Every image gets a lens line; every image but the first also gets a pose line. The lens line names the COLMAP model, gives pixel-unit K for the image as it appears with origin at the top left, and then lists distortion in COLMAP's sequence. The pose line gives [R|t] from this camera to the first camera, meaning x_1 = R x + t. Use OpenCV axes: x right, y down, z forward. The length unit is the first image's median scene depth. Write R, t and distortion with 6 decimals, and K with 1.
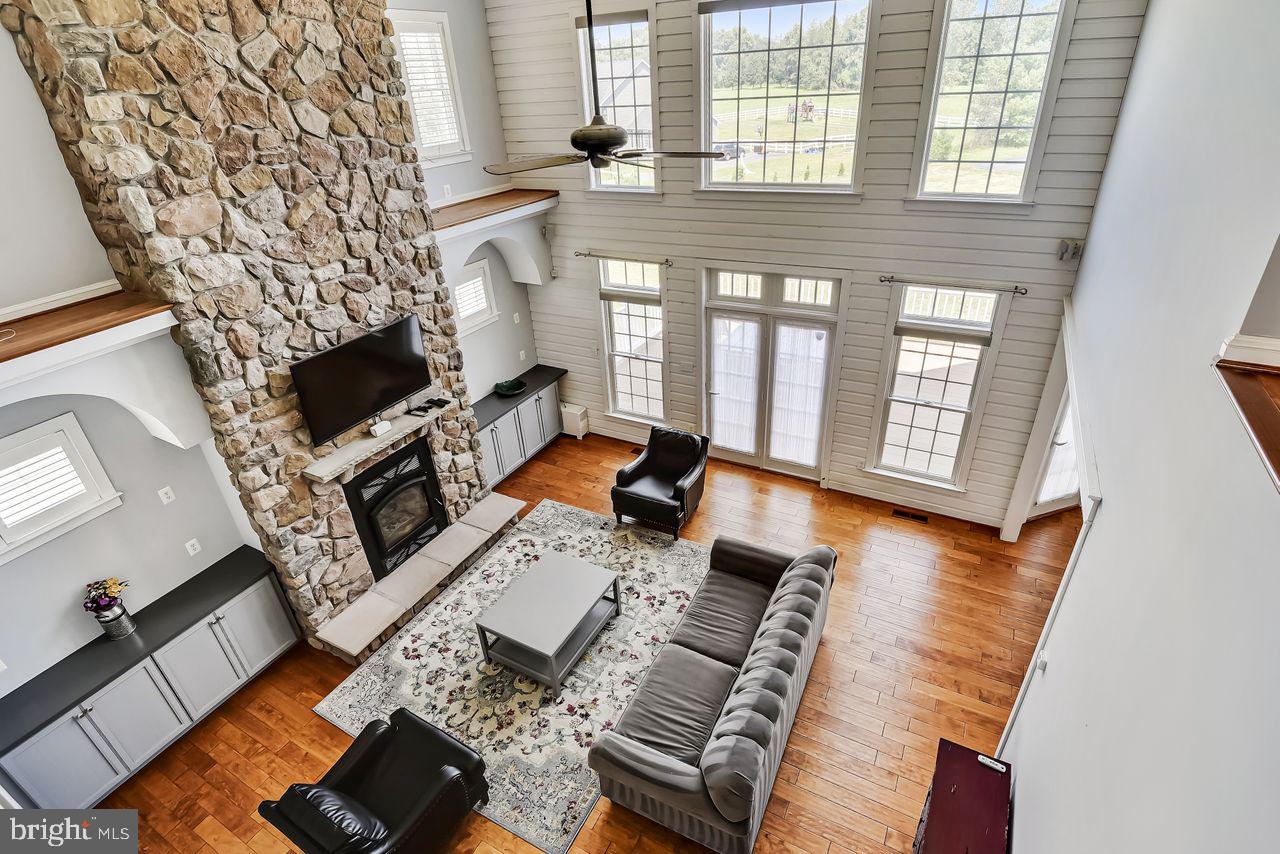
lens RADIAL K [[619.9, 0, 643.1], [0, 619.9, 428.0], [0, 0, 1]] dist [0.014922, -0.024700]
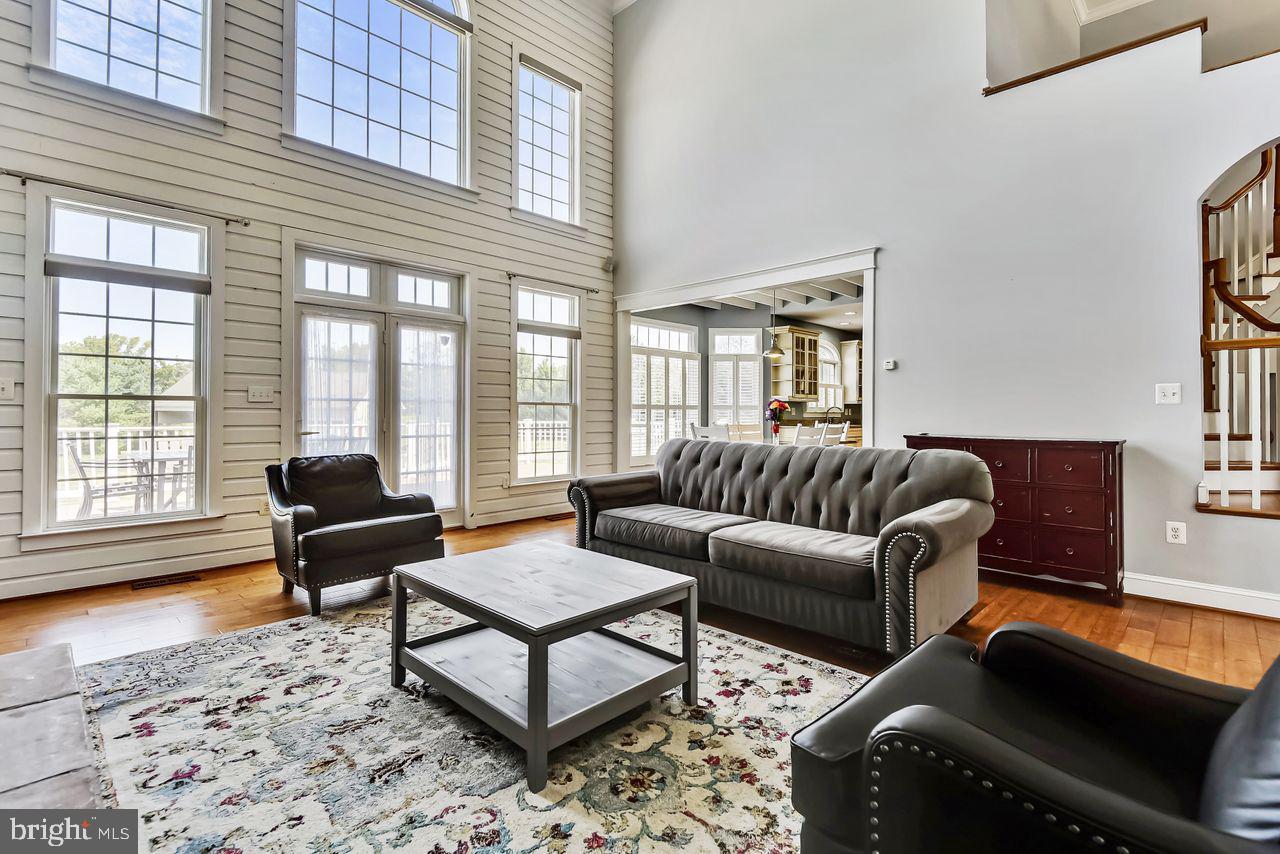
lens RADIAL K [[589.3, 0, 642.9], [0, 589.3, 412.7], [0, 0, 1]] dist [0.013062, -0.000256]
pose [[0.265339, 0.053579, 0.962665, -0.586419], [0.449913, 0.876200, -0.172776, 0.284107], [-0.852745, 0.478960, 0.208384, 0.798355]]
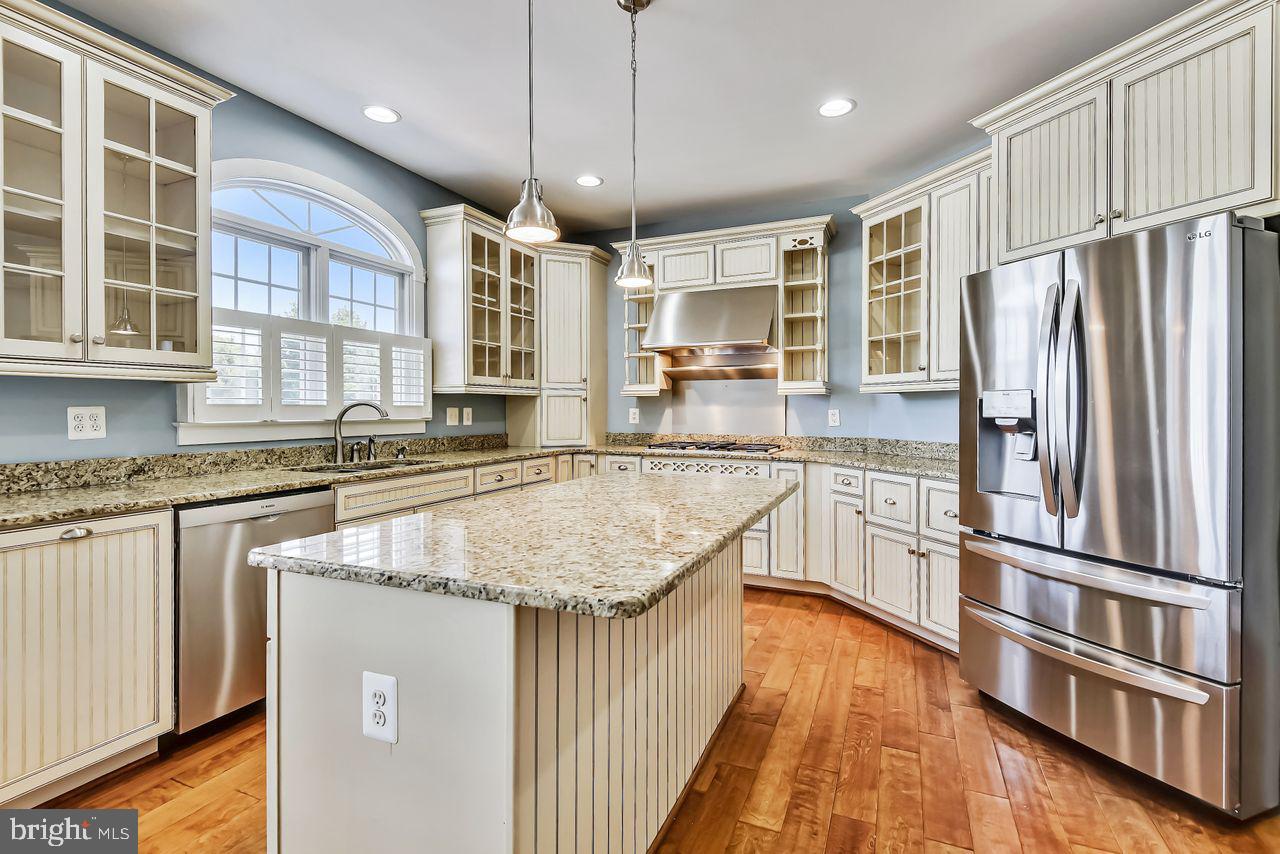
lens RADIAL K [[589.3, 0, 642.9], [0, 589.3, 412.7], [0, 0, 1]] dist [0.013062, -0.000256]
pose [[-0.096477, 0.046978, 0.994226, 0.965044], [0.486732, 0.873531, 0.005956, 0.360505], [-0.868208, 0.484496, -0.107141, 0.458719]]
